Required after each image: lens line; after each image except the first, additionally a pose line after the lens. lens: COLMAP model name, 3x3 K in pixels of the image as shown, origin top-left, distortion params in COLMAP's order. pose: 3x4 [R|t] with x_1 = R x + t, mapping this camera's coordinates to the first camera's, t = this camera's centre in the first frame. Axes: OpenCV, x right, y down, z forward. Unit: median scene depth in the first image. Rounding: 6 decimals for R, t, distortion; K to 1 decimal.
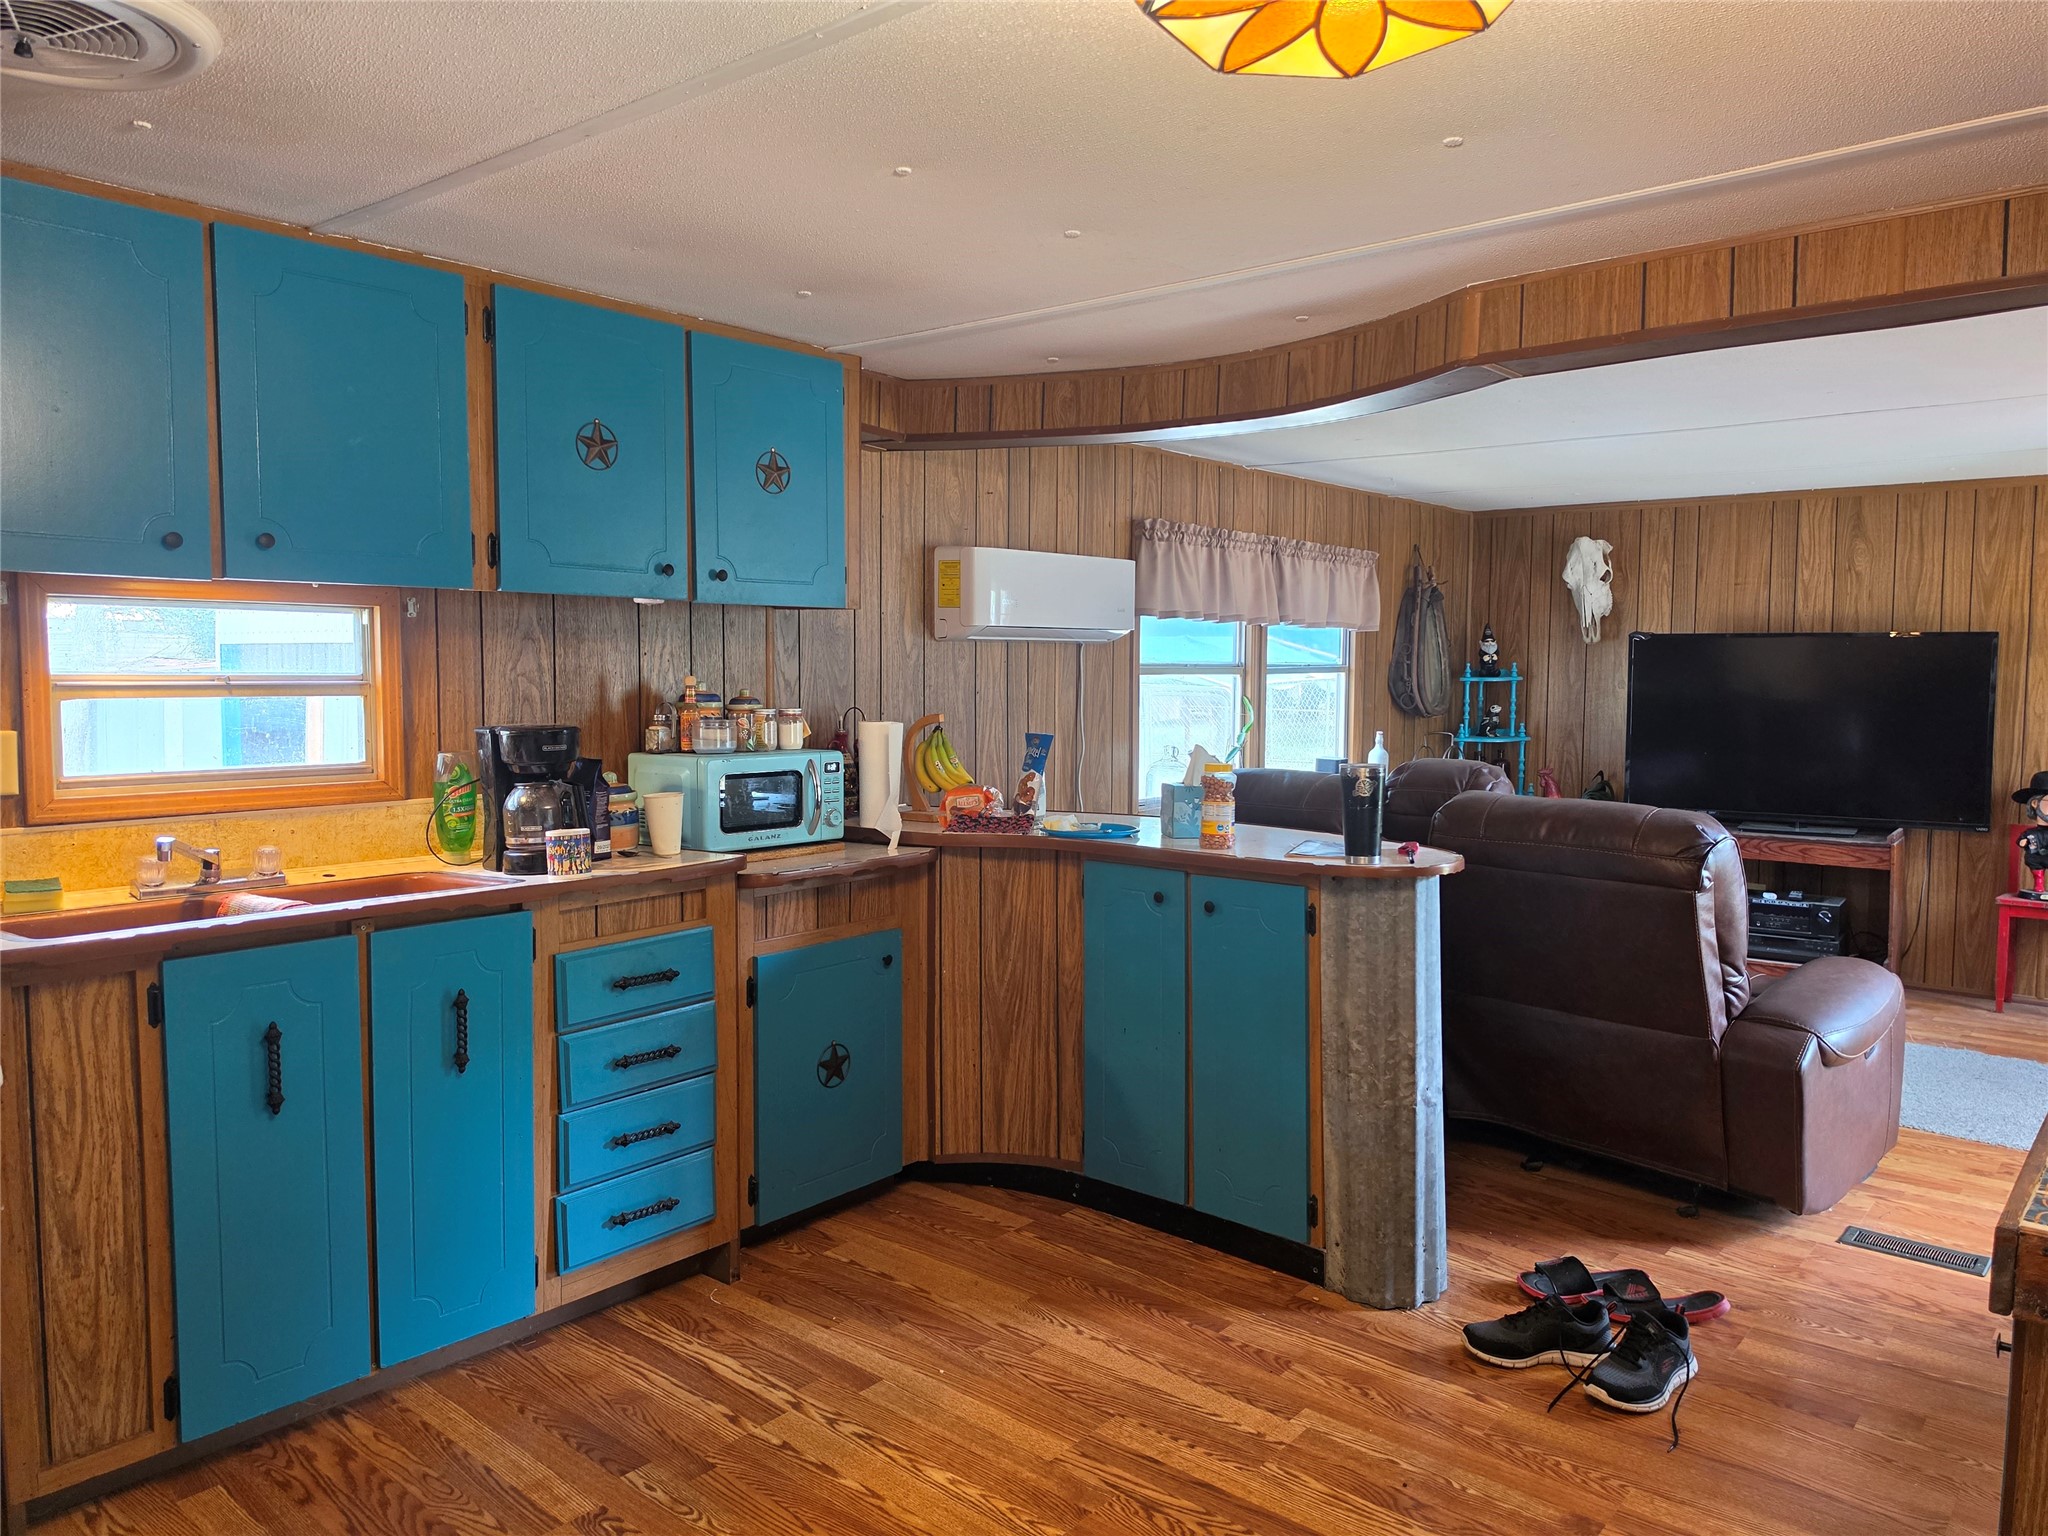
lens RADIAL K [[1420.5, 0, 1009.1], [0, 1420.5, 763.7], [0, 0, 1]] dist [0.033192, -0.064829]
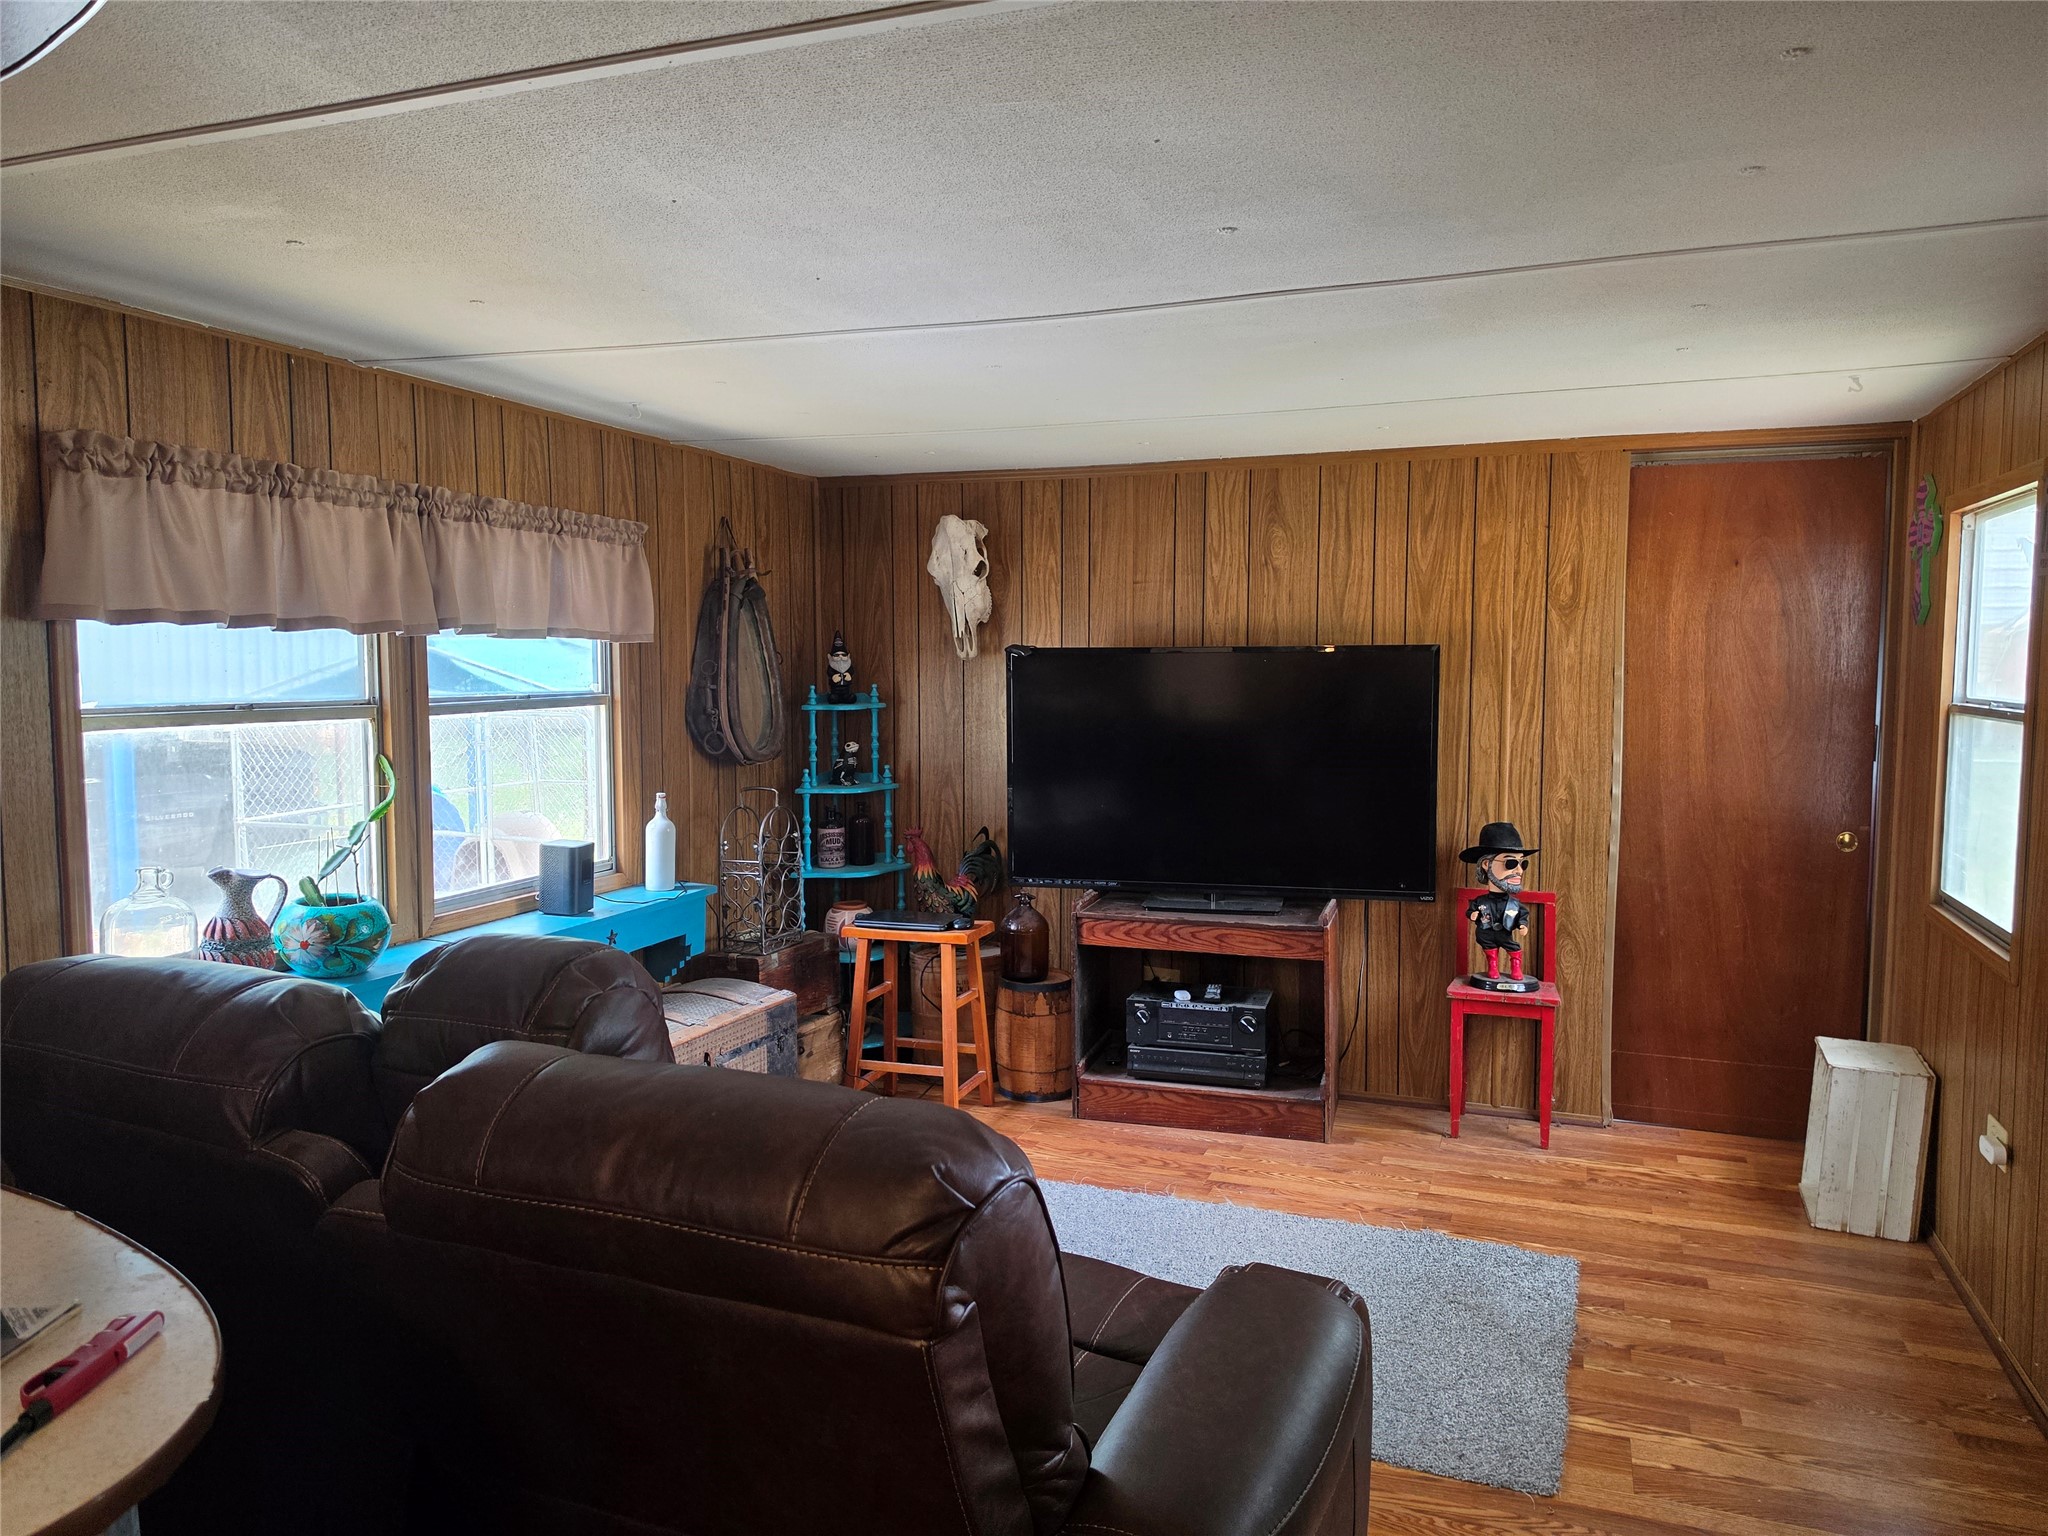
lens RADIAL K [[1420.5, 0, 1009.4], [0, 1420.5, 773.4], [0, 0, 1]] dist [0.033192, -0.064829]
pose [[0.938983, -0.031195, 0.342546, 0.197950], [0.029260, 0.999513, 0.010815, -0.036308], [-0.342717, -0.000132, 0.939439, 0.334512]]
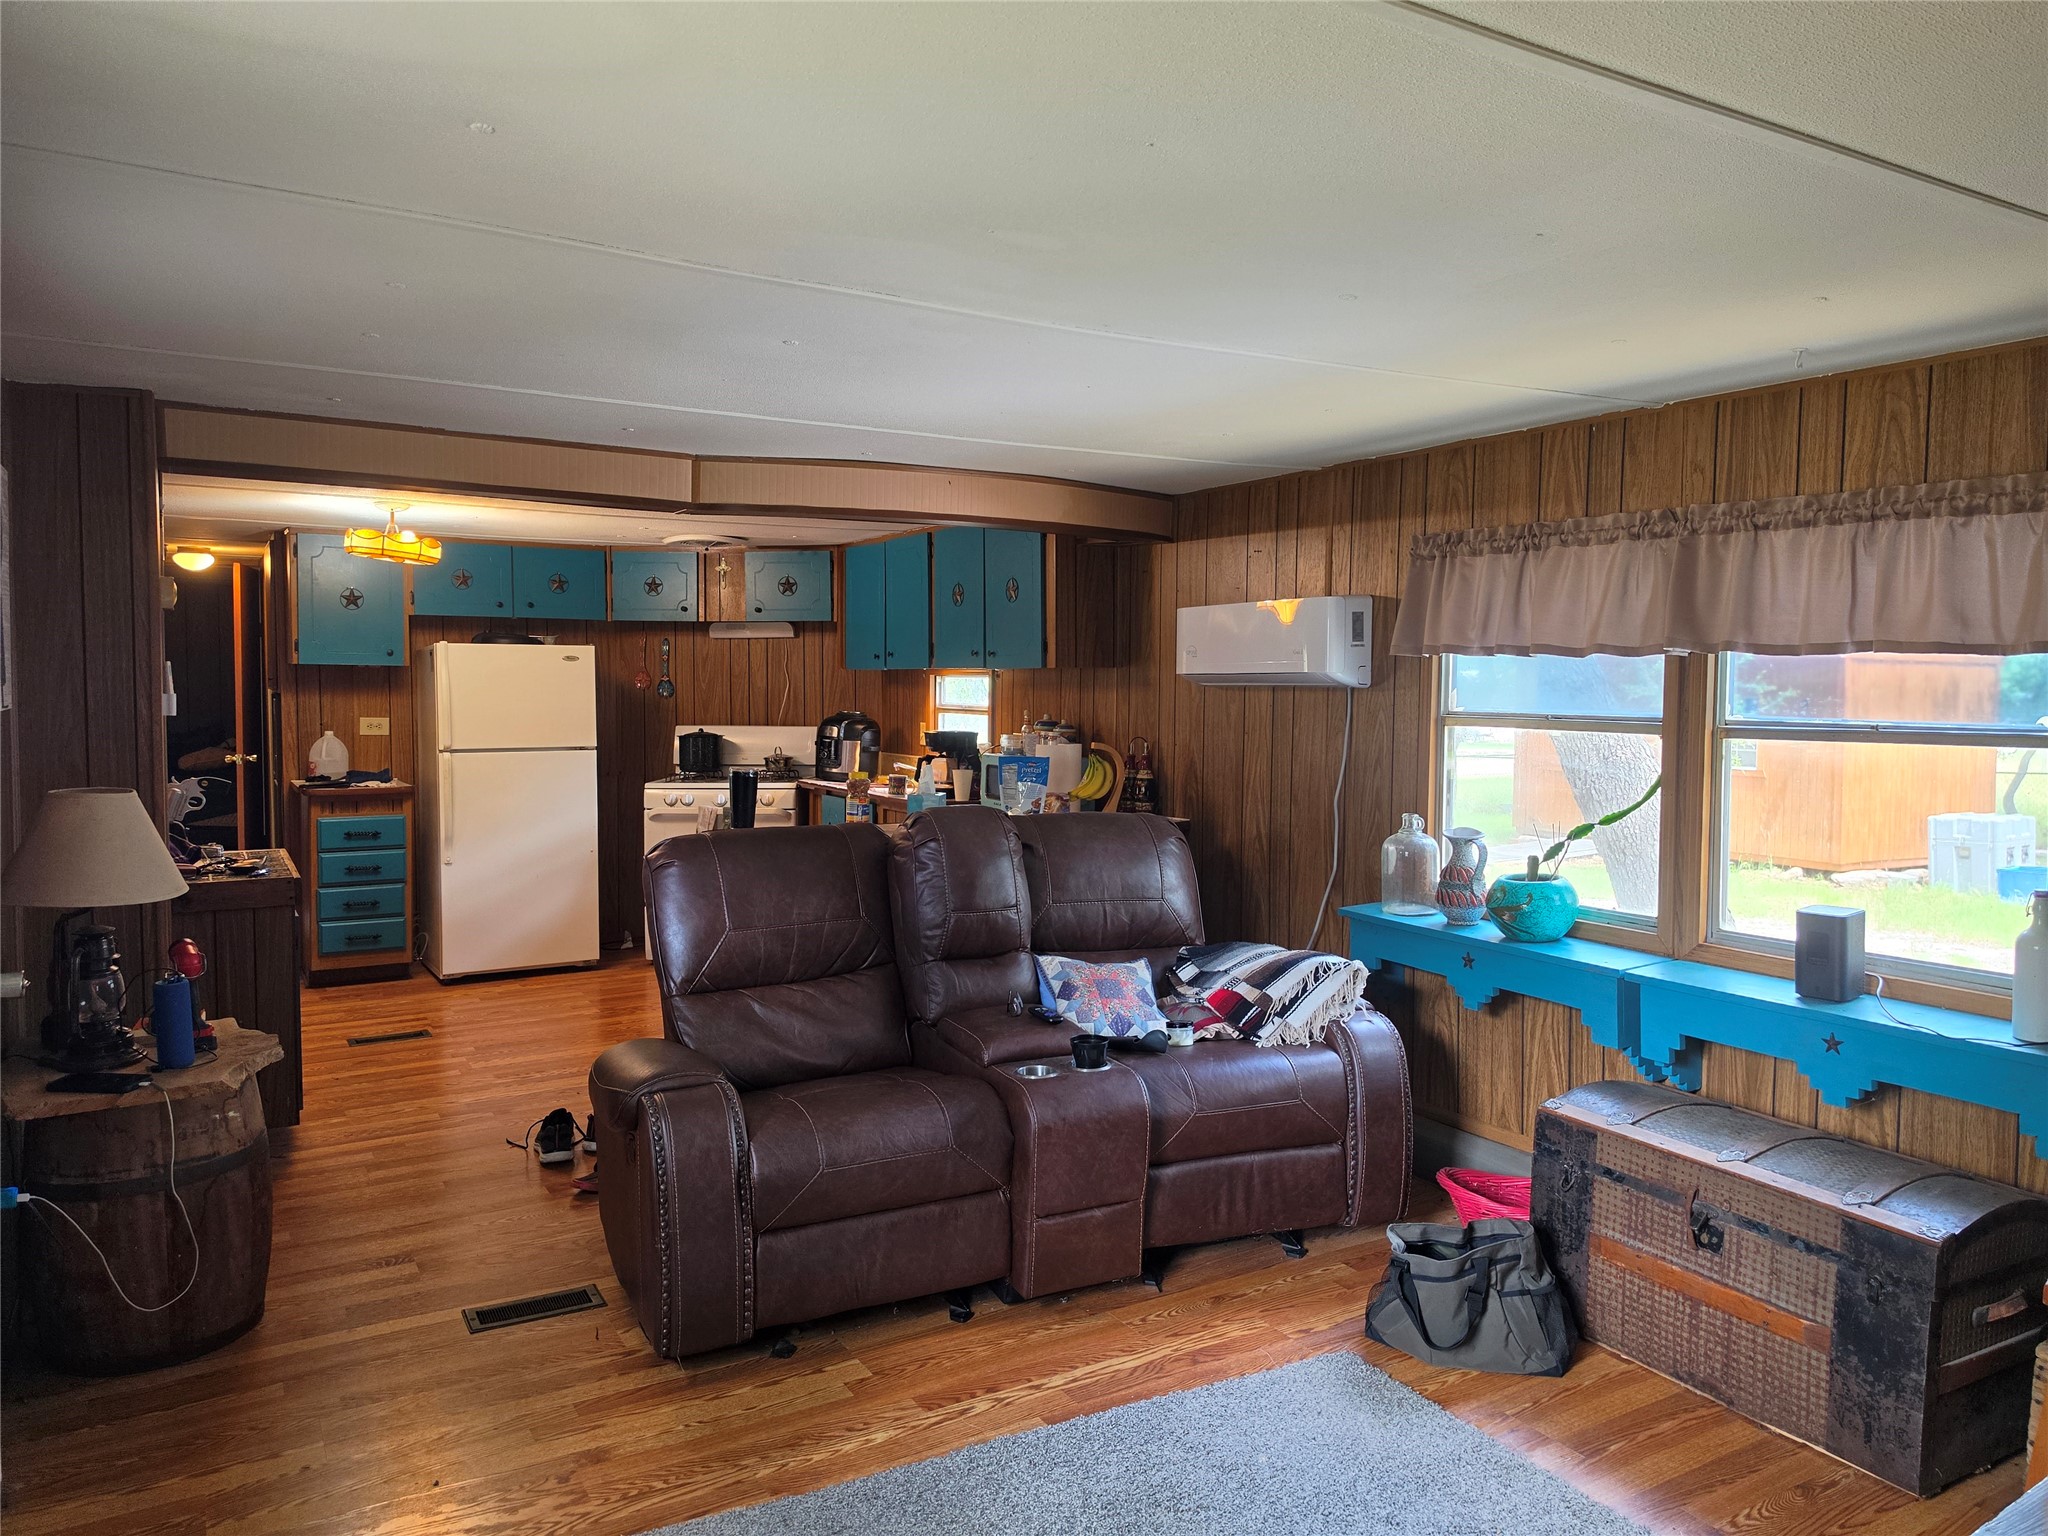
lens RADIAL K [[1420.5, 0, 1040.3], [0, 1420.5, 760.9], [0, 0, 1]] dist [0.033192, -0.064829]
pose [[-0.319087, 0.048220, -0.946498, 0.807681], [-0.073702, 0.994418, 0.075508, -0.075287], [0.944855, 0.093853, -0.313752, 0.898186]]
